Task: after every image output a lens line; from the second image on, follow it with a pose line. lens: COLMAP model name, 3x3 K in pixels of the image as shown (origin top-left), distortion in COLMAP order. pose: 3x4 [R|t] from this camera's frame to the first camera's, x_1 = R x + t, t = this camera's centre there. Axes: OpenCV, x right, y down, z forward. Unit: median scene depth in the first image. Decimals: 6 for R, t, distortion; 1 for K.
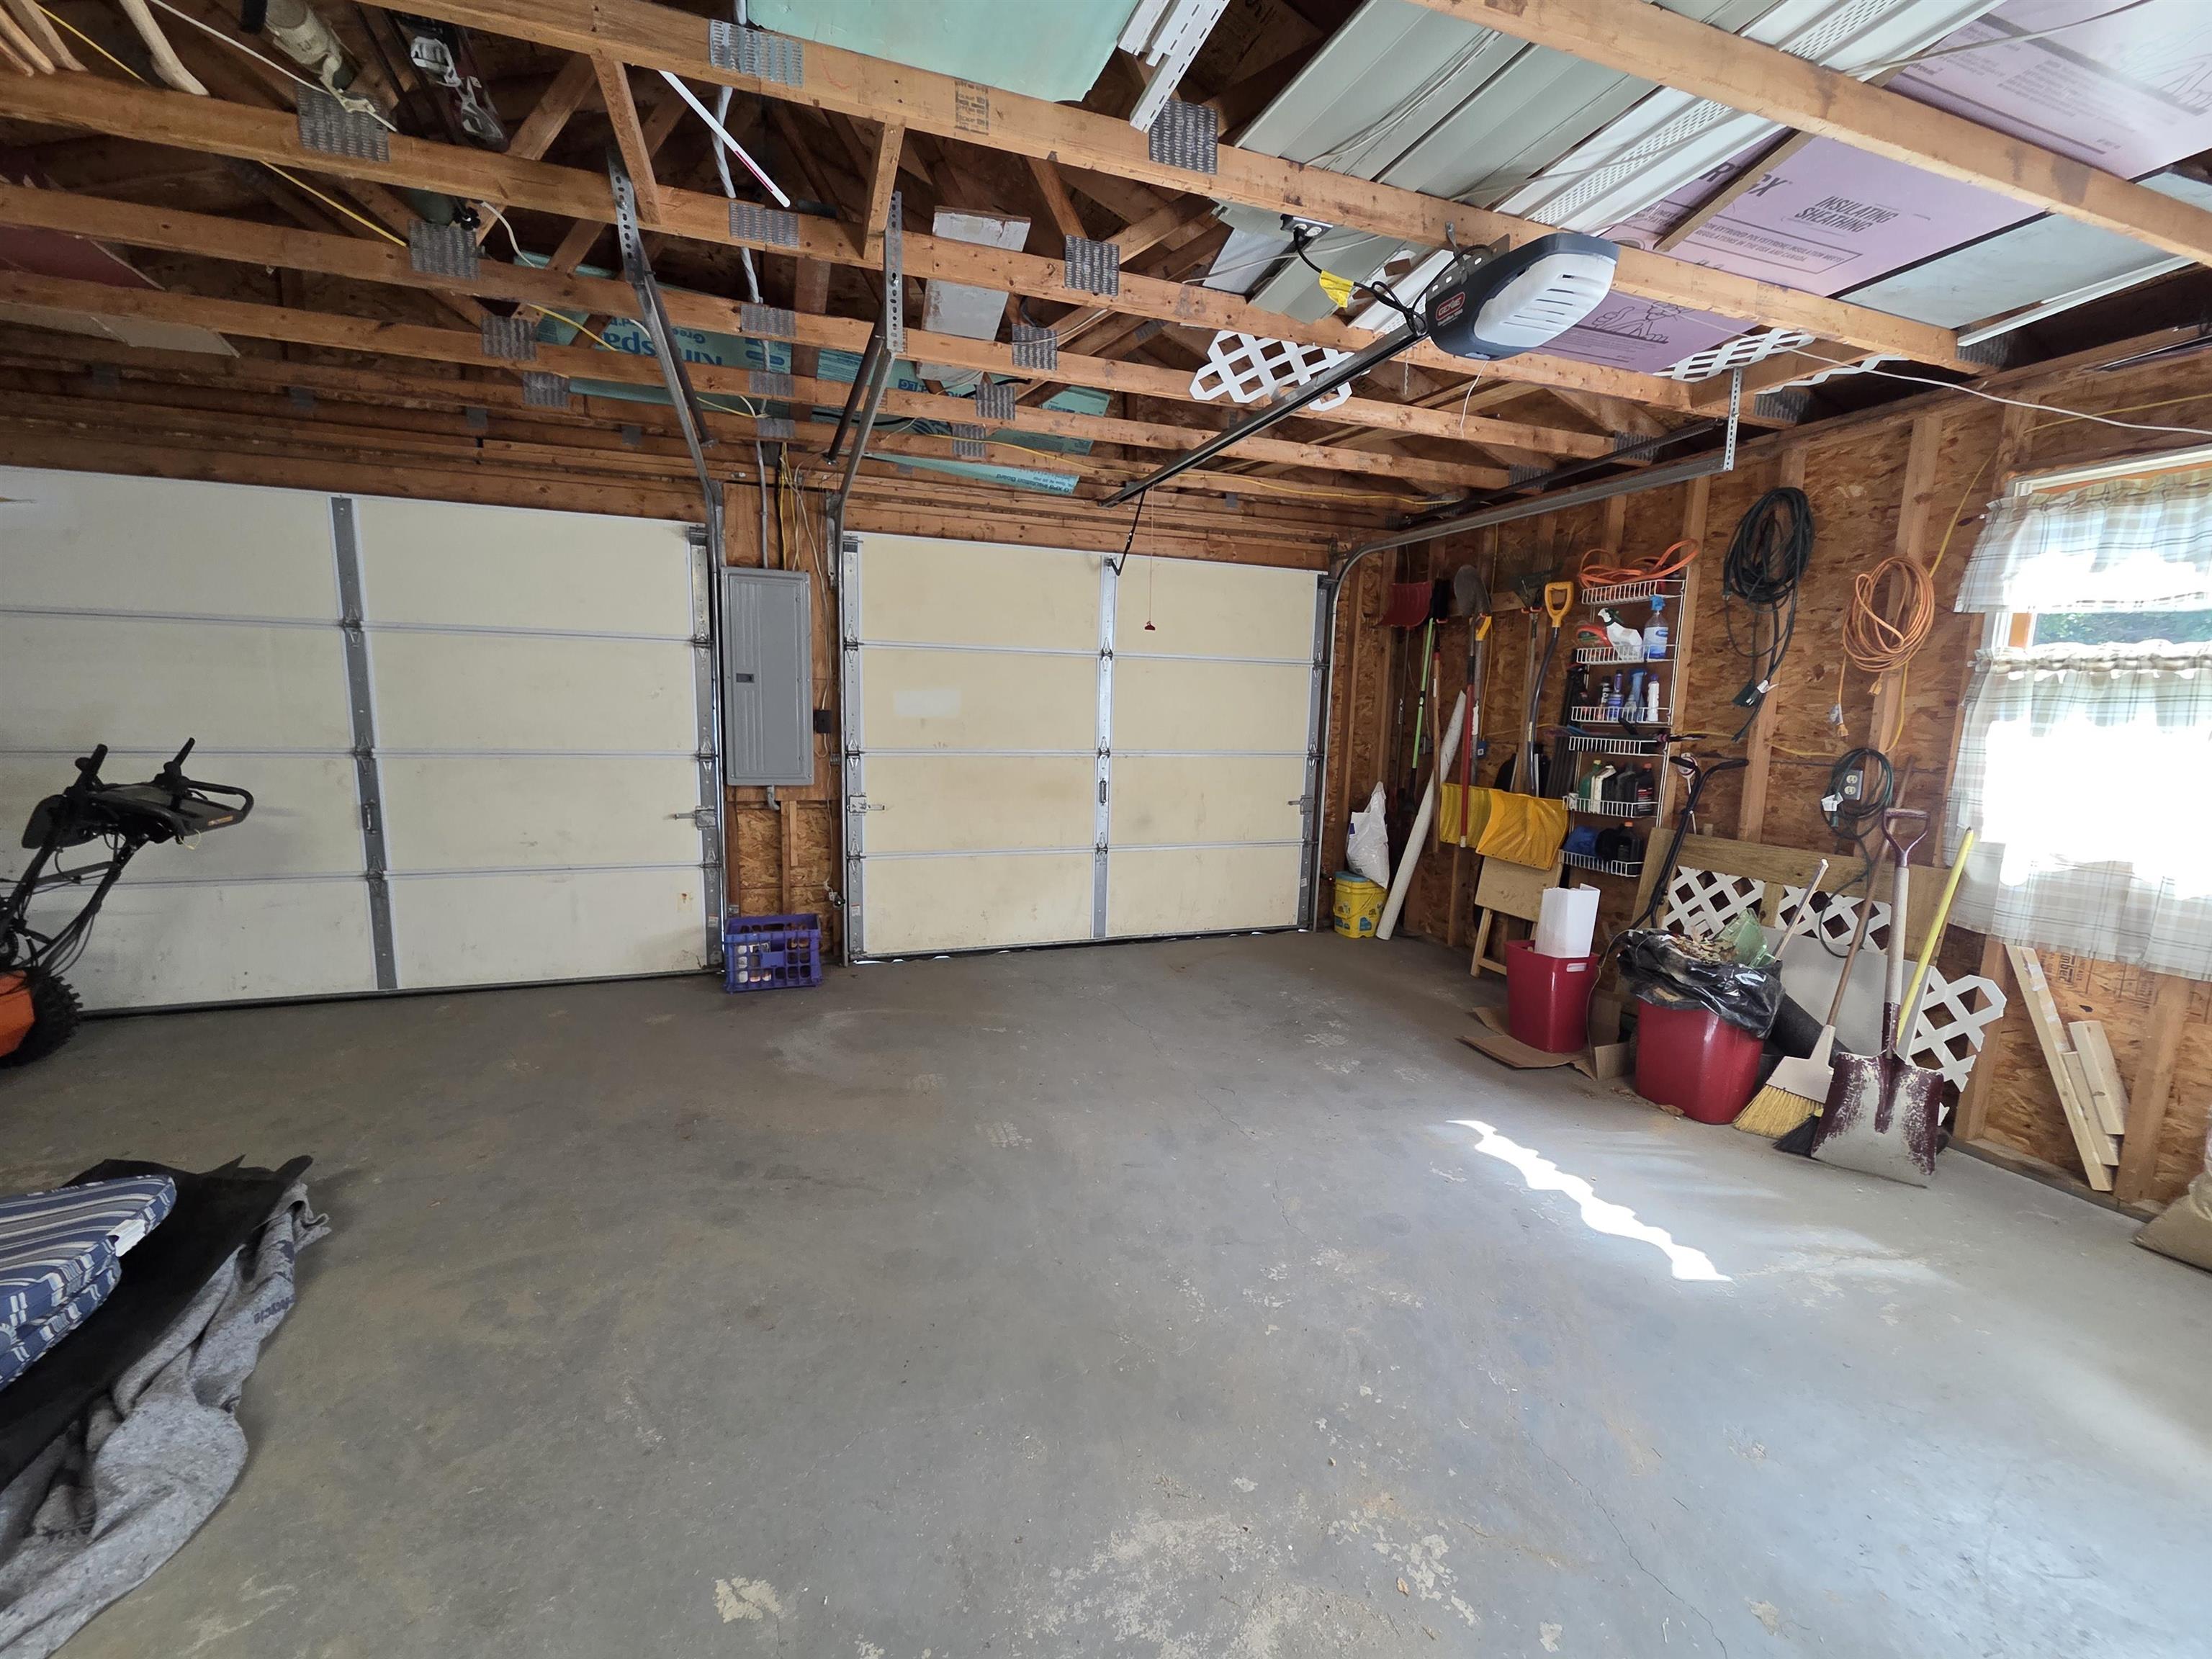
lens RADIAL K [[912.7, 0, 1109.9], [0, 912.7, 834.6], [0, 0, 1]] dist [0.003498, -0.000326]
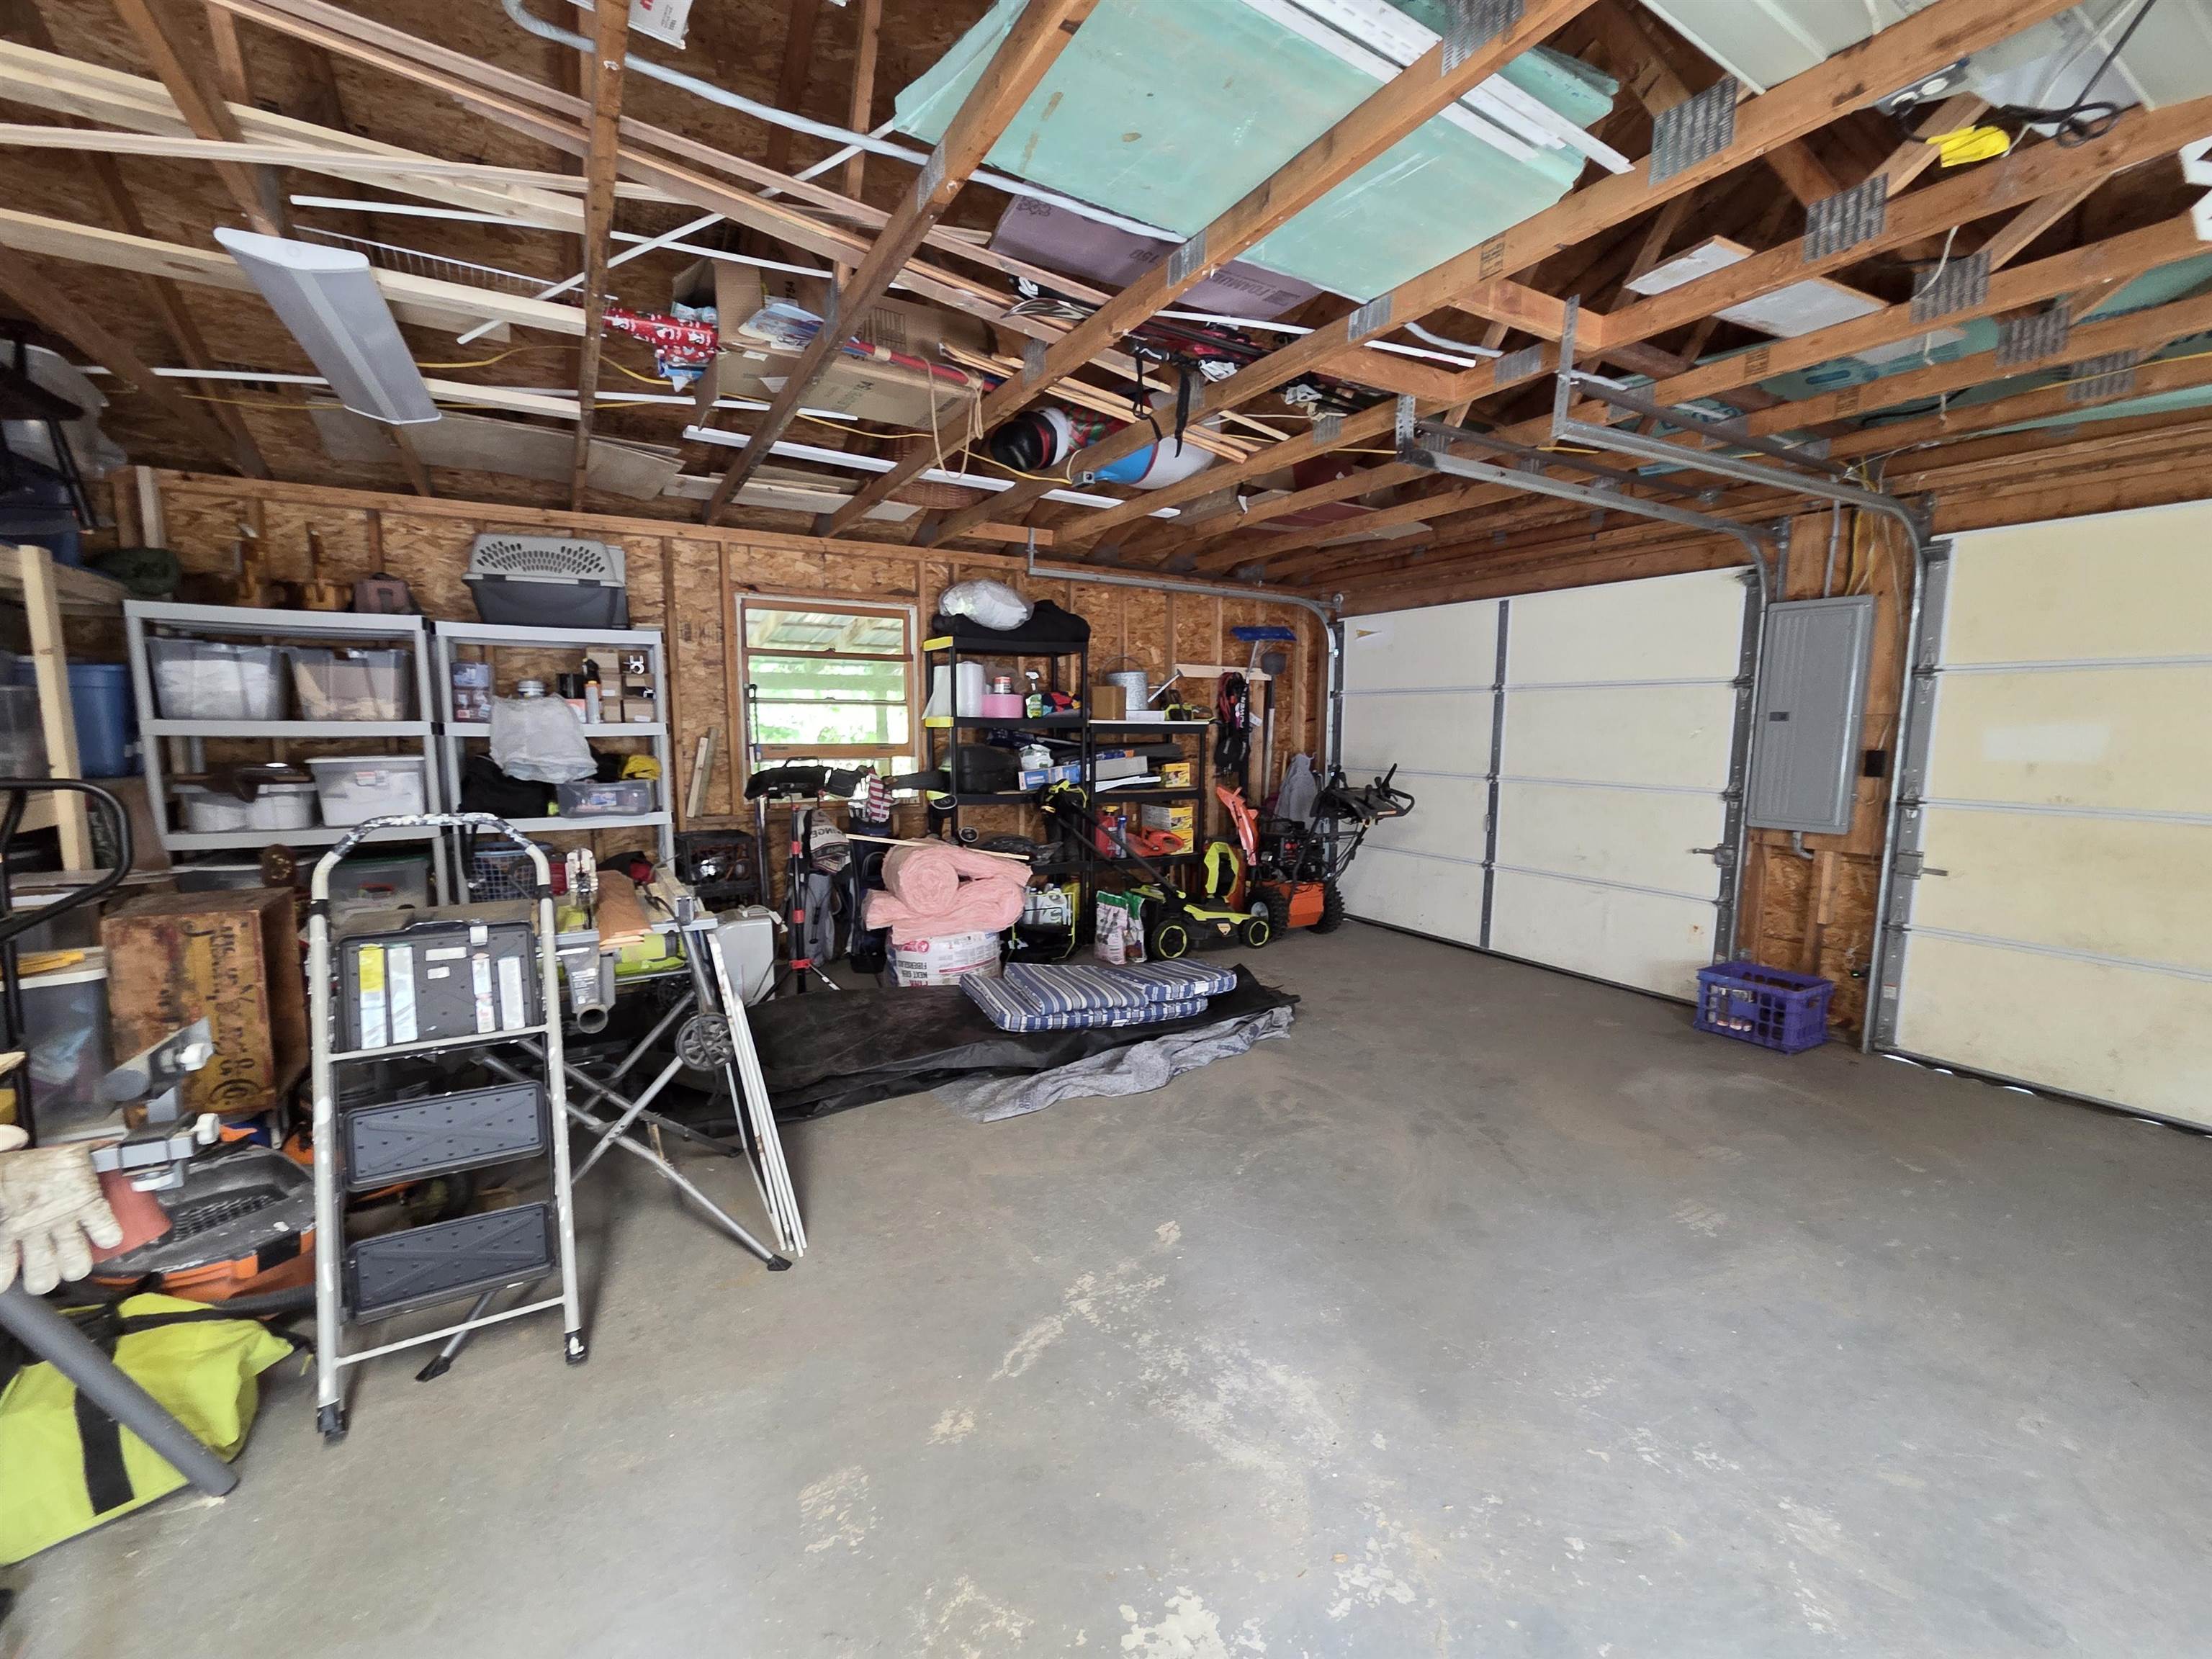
lens RADIAL K [[912.7, 0, 1110.6], [0, 912.7, 832.0], [0, 0, 1]] dist [0.003498, -0.000326]
pose [[0.184779, 0.094636, -0.978213, 0.449595], [-0.141305, 0.987569, 0.068849, -0.019506], [0.972569, 0.125505, 0.195854, 0.153283]]
